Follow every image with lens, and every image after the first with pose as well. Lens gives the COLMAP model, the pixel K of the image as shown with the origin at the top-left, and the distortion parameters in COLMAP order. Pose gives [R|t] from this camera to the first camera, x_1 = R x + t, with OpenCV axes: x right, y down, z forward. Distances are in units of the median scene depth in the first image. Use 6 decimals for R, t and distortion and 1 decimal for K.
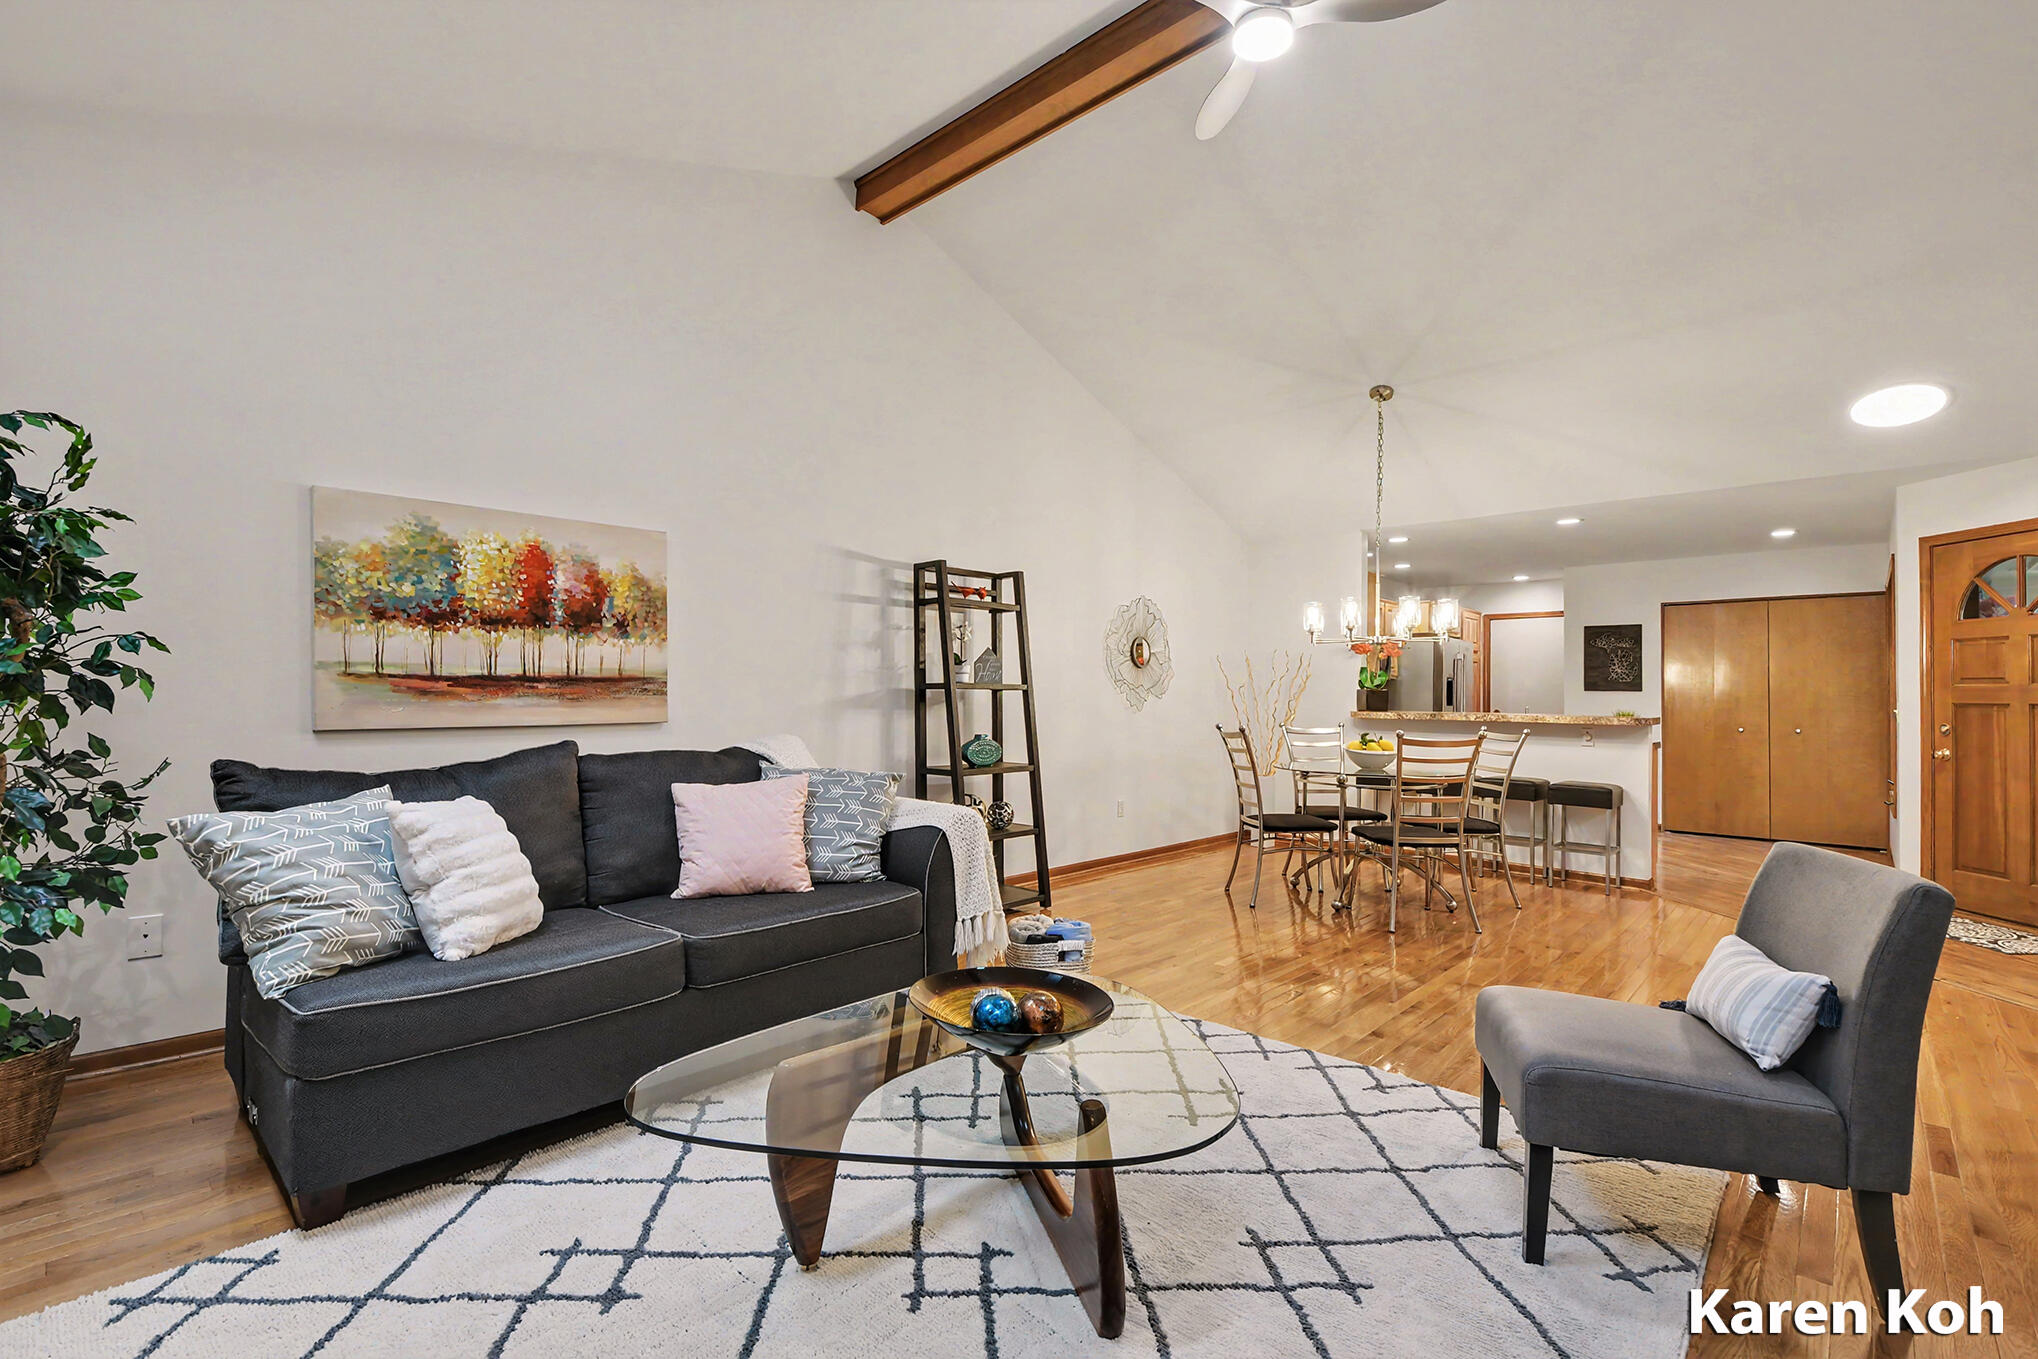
lens RADIAL K [[913.7, 0, 1014.9], [0, 913.7, 666.5], [0, 0, 1]] dist [0.000643, -0.021920]
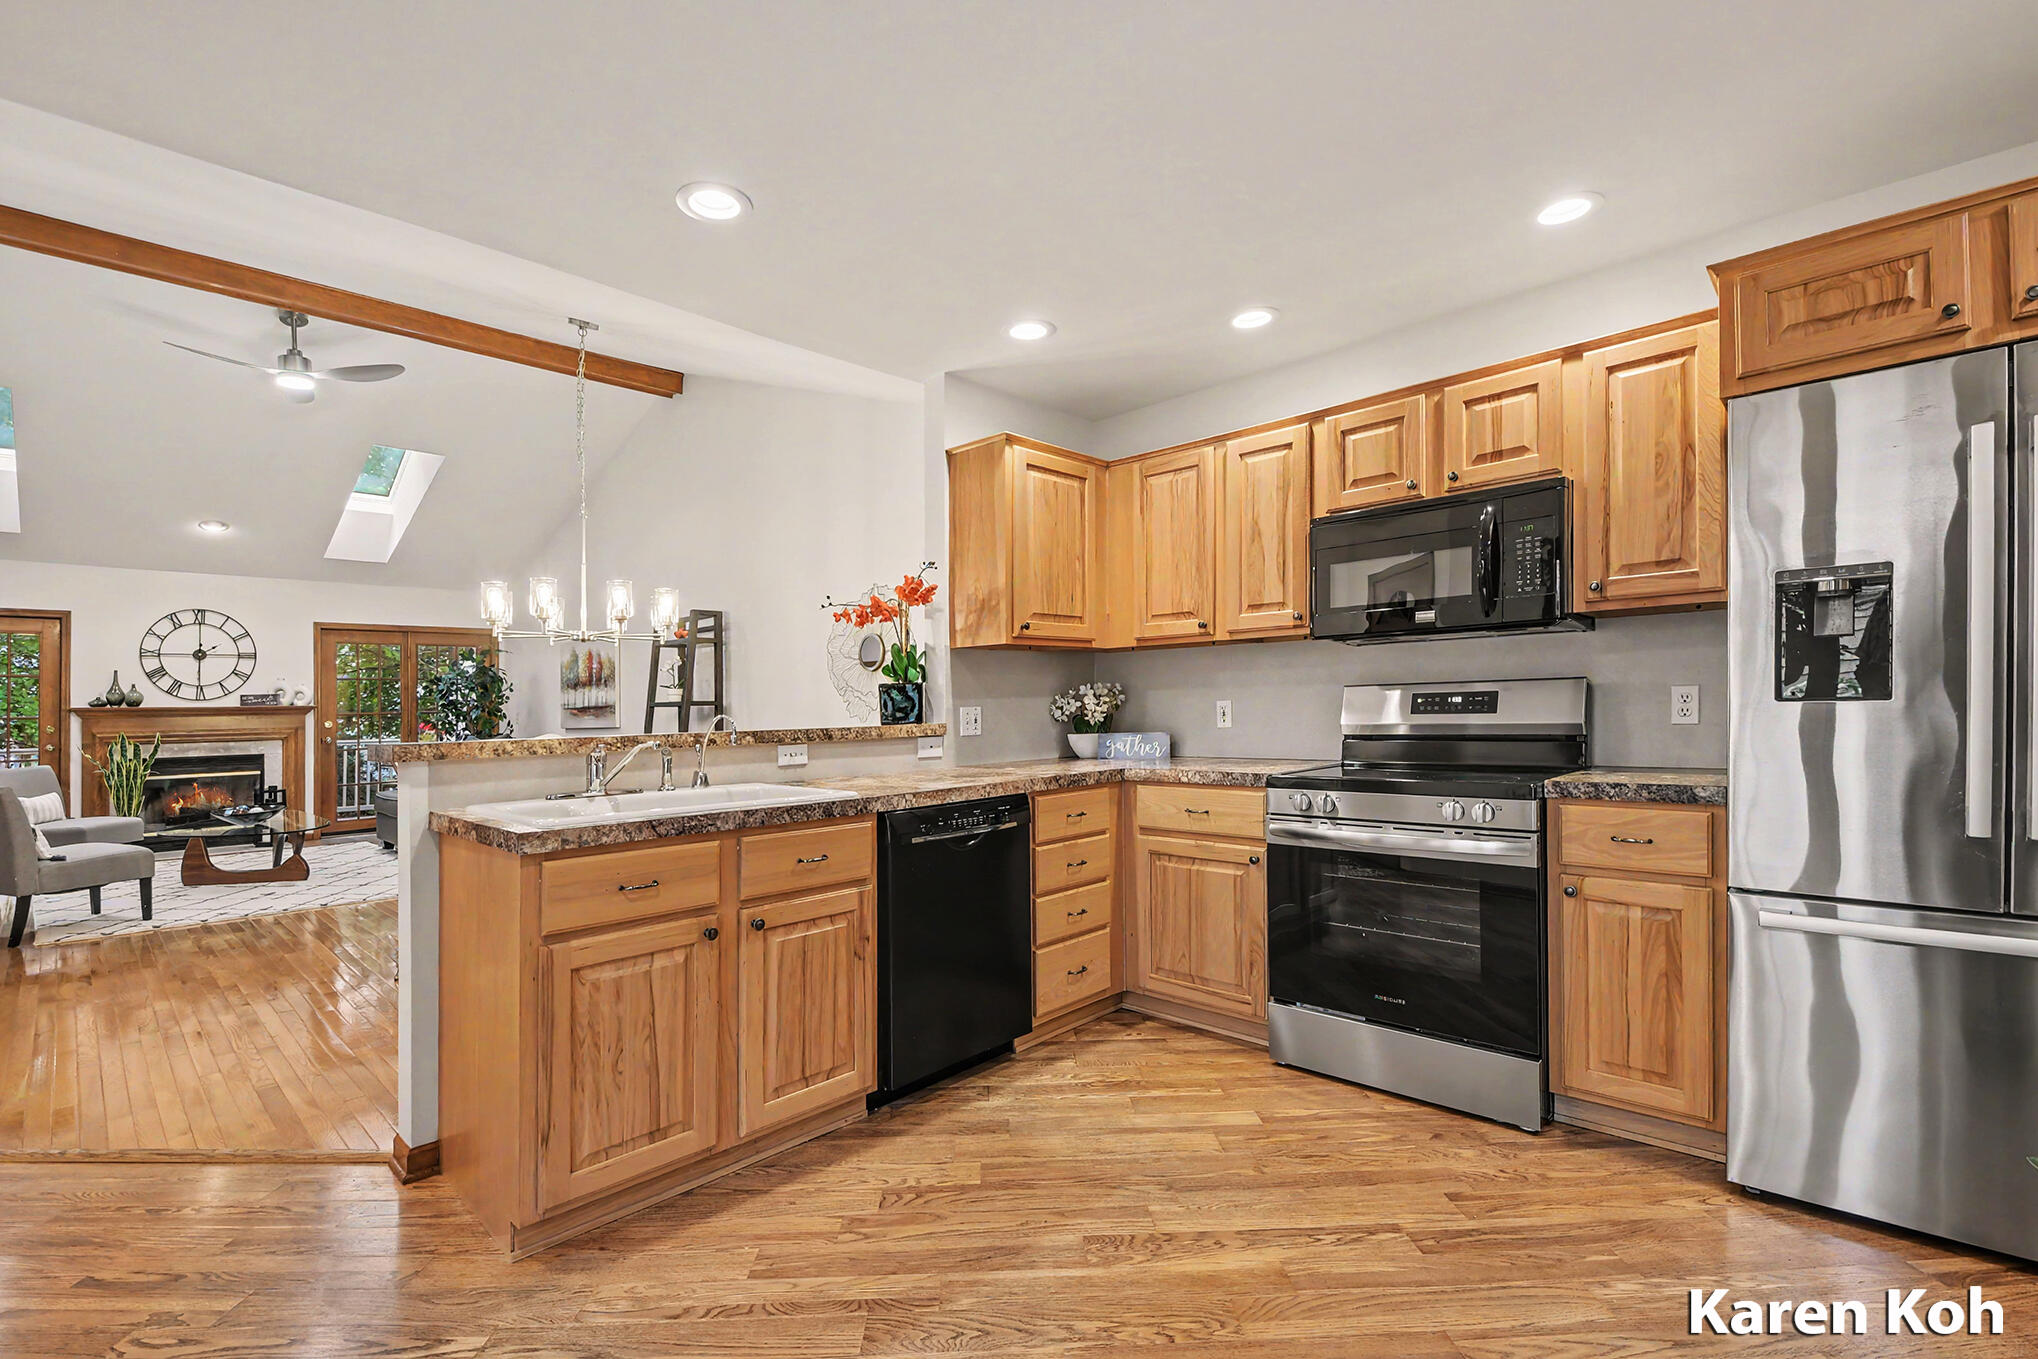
lens RADIAL K [[895.1, 0, 998.7], [0, 895.1, 682.4], [0, 0, 1]] dist [-0.001934, -0.013912]
pose [[-0.005338, -0.025765, -0.999654, 1.785035], [0.057205, 0.998023, -0.026029, 0.068400], [0.998348, -0.057324, -0.003853, 2.076834]]
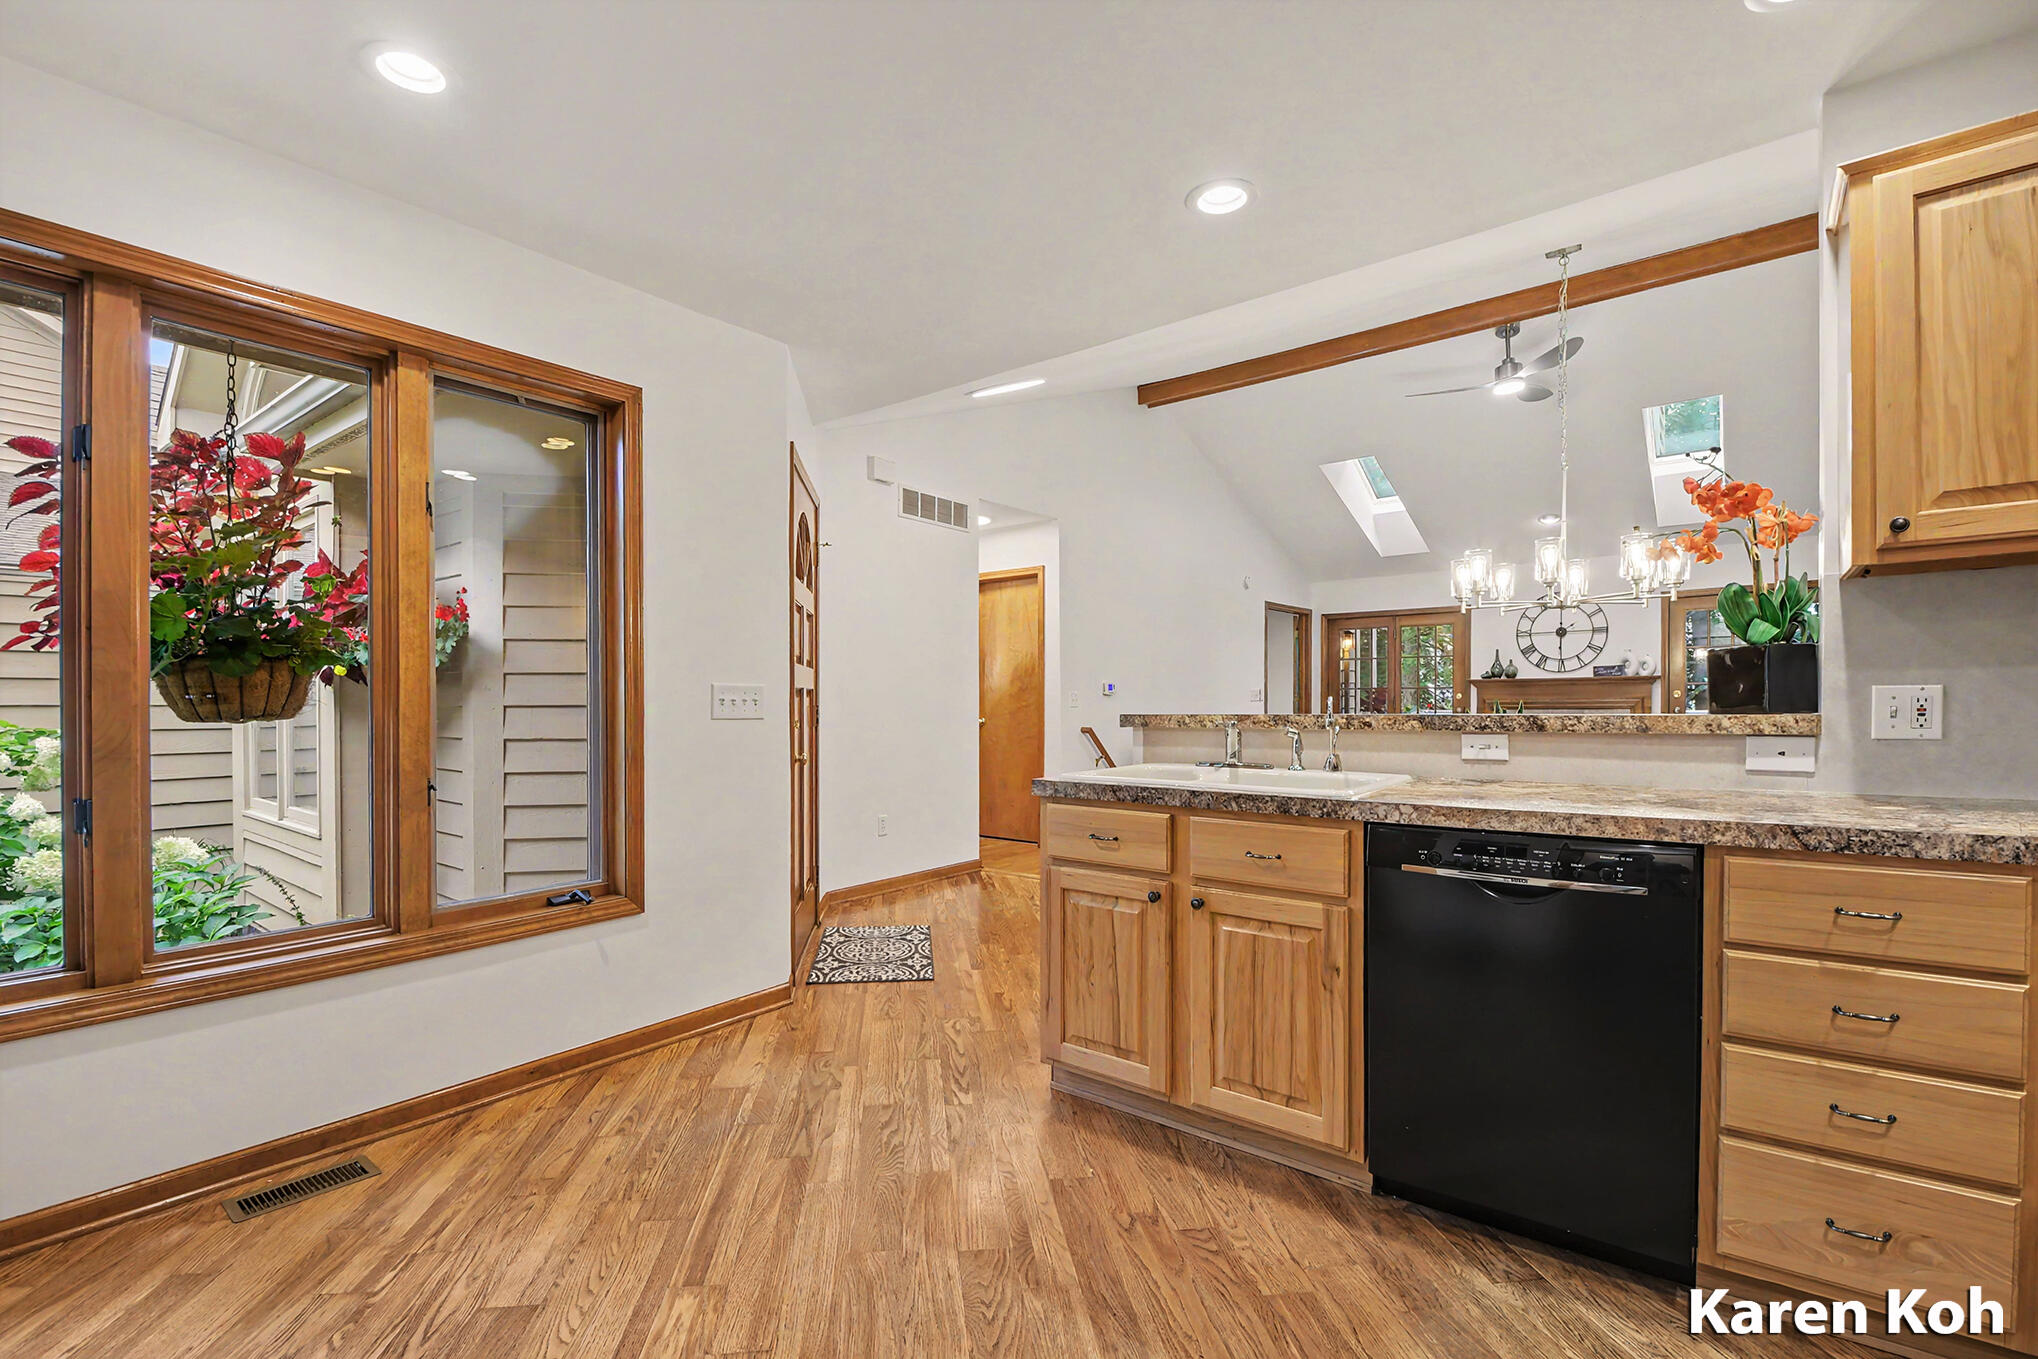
lens RADIAL K [[913.7, 0, 1014.9], [0, 913.7, 666.5], [0, 0, 1]] dist [0.000643, -0.021920]
pose [[-0.997453, 0.010317, -0.070571, 1.316891], [0.015378, 0.997318, -0.071556, 0.088073], [0.069644, -0.072459, -0.994937, 2.559793]]
